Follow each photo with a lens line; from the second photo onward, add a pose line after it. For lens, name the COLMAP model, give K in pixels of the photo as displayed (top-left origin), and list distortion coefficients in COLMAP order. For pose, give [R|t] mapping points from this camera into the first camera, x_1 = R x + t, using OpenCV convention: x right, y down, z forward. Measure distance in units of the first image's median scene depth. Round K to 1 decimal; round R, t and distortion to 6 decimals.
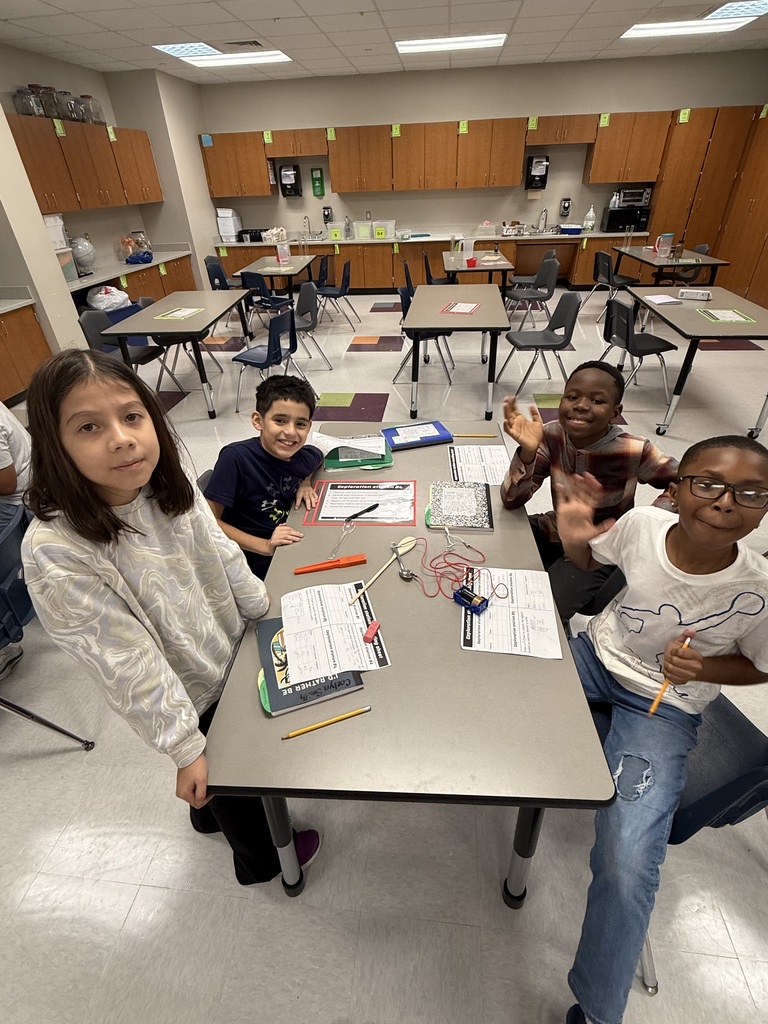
lens RADIAL K [[494.3, 0, 386.8], [0, 494.3, 510.2], [0, 0, 1]] dist [-0.006649, -0.000276]
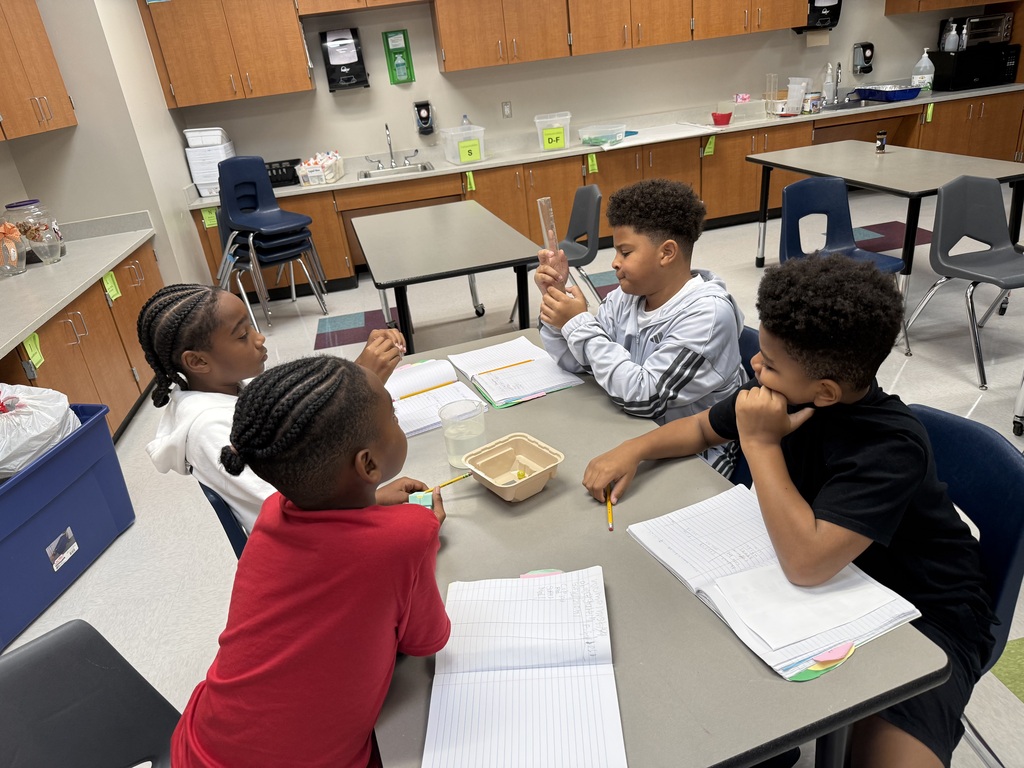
lens RADIAL K [[726.2, 0, 502.9], [0, 726.2, 387.0], [0, 0, 1]] dist [-0.009251, -0.009280]
pose [[0.956684, -0.188634, 0.221751, -0.275331], [0.225814, 0.961557, -0.156256, -0.235755], [-0.183751, 0.199562, 0.962502, 0.387155]]
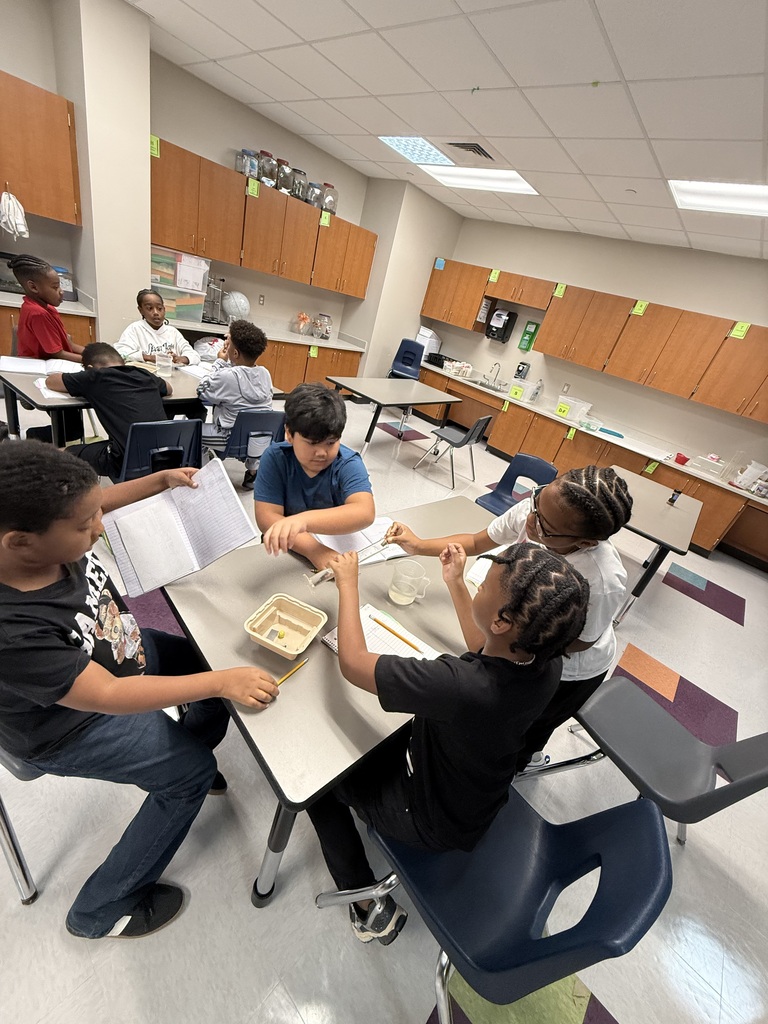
lens RADIAL K [[406.9, 0, 384.4], [0, 406.9, 502.8], [0, 0, 1]] dist [-0.002380, 0.000271]
pose [[0.763156, 0.485442, -0.426542, 0.126019], [-0.558365, 0.827628, -0.057098, -0.244657], [0.325301, 0.281741, 0.902664, 0.360724]]
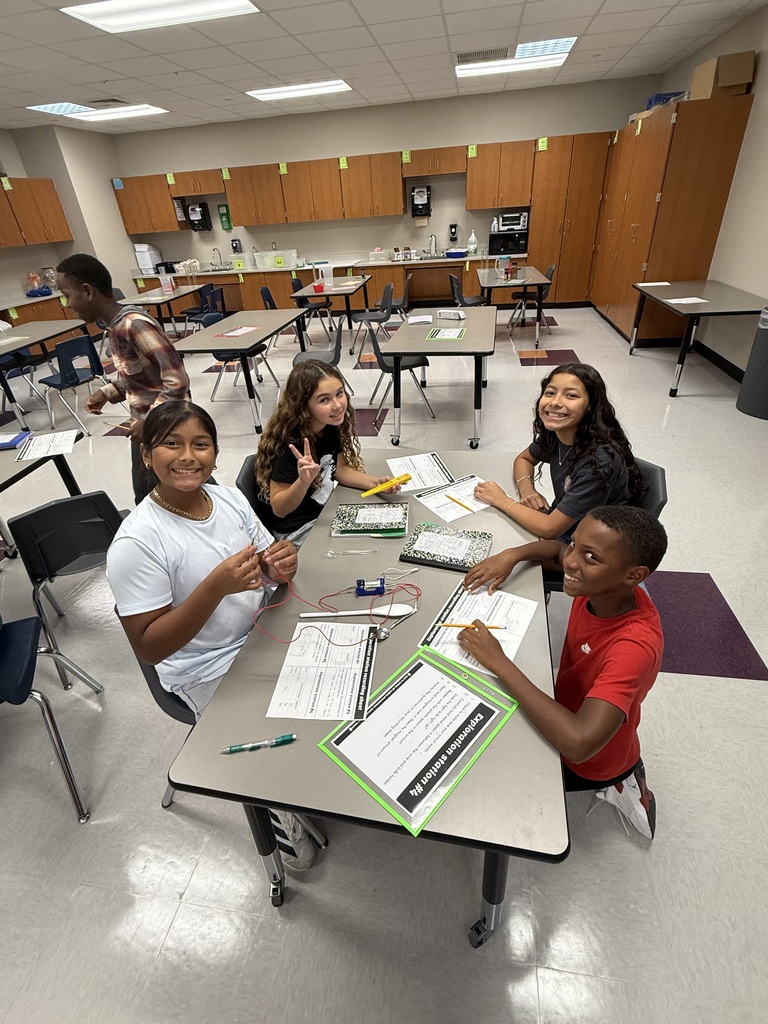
lens RADIAL K [[494.3, 0, 389.3], [0, 494.3, 509.0], [0, 0, 1]] dist [-0.006649, -0.000276]
pose [[0.998512, -0.001056, -0.054520, 0.291343], [-0.001128, 0.999199, -0.039996, 0.013598], [0.054518, 0.039998, 0.997711, -0.028696]]
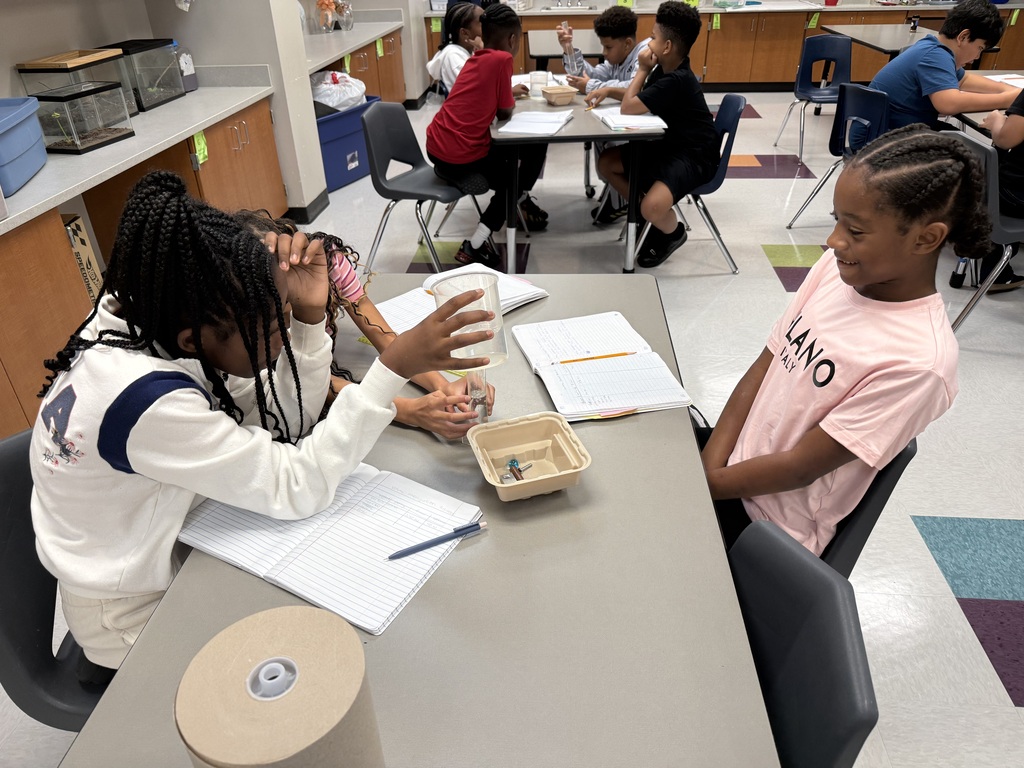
lens RADIAL K [[726.2, 0, 499.6], [0, 726.2, 397.1], [0, 0, 1]] dist [-0.009251, -0.009280]
pose [[0.999970, 0.003237, 0.007008, -0.276659], [-0.003041, 0.999607, -0.027854, -0.018181], [-0.007096, 0.027831, 0.999587, 0.082728]]
